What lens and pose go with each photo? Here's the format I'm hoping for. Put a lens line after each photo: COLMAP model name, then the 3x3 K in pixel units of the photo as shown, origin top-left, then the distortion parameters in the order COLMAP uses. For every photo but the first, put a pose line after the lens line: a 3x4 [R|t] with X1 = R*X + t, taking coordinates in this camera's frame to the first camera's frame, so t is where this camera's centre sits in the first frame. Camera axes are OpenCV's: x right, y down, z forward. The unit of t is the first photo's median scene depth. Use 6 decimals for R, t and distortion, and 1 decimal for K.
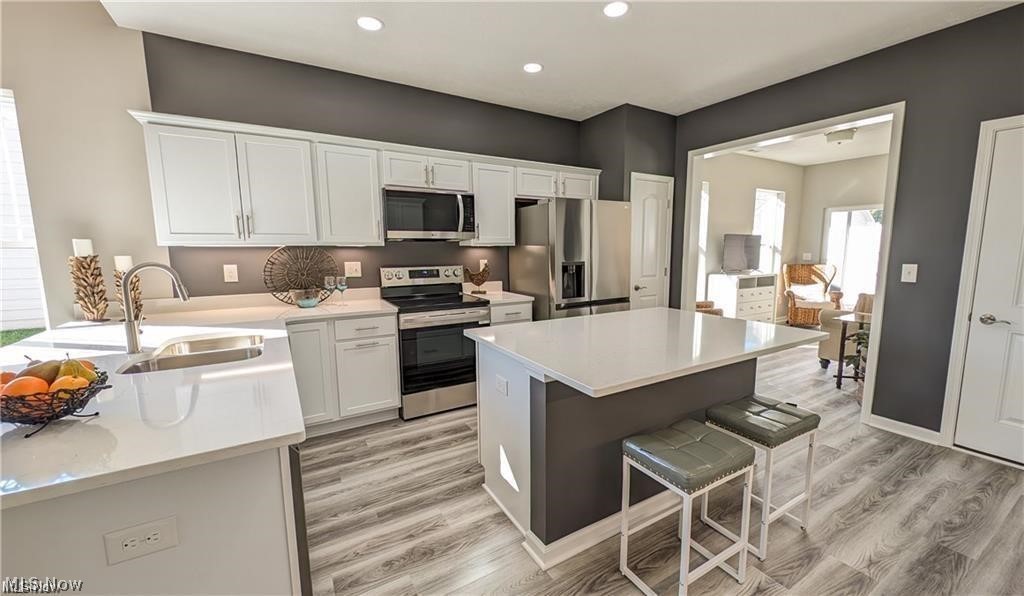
lens RADIAL K [[405.8, 0, 512.0], [0, 405.8, 298.0], [0, 0, 1]] dist [-0.003486, -0.000589]
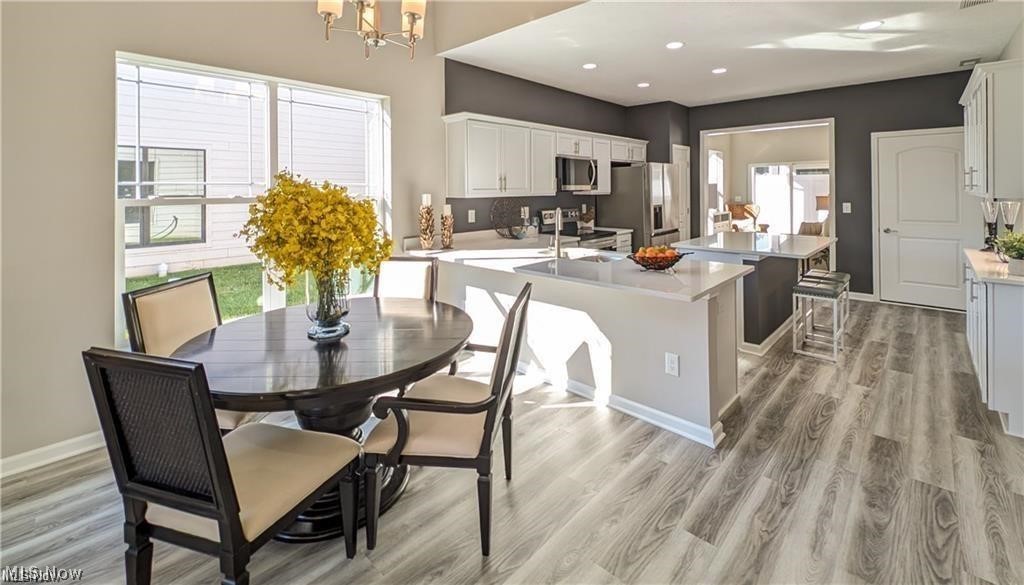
lens RADIAL K [[440.7, 0, 505.7], [0, 440.7, 190.0], [0, 0, 1]] dist [0.001238, 0.000114]
pose [[0.965245, -0.006401, 0.261267, -0.767748], [0.039479, 0.991799, -0.121555, 0.030545], [-0.258347, 0.127645, 0.957582, -0.391385]]
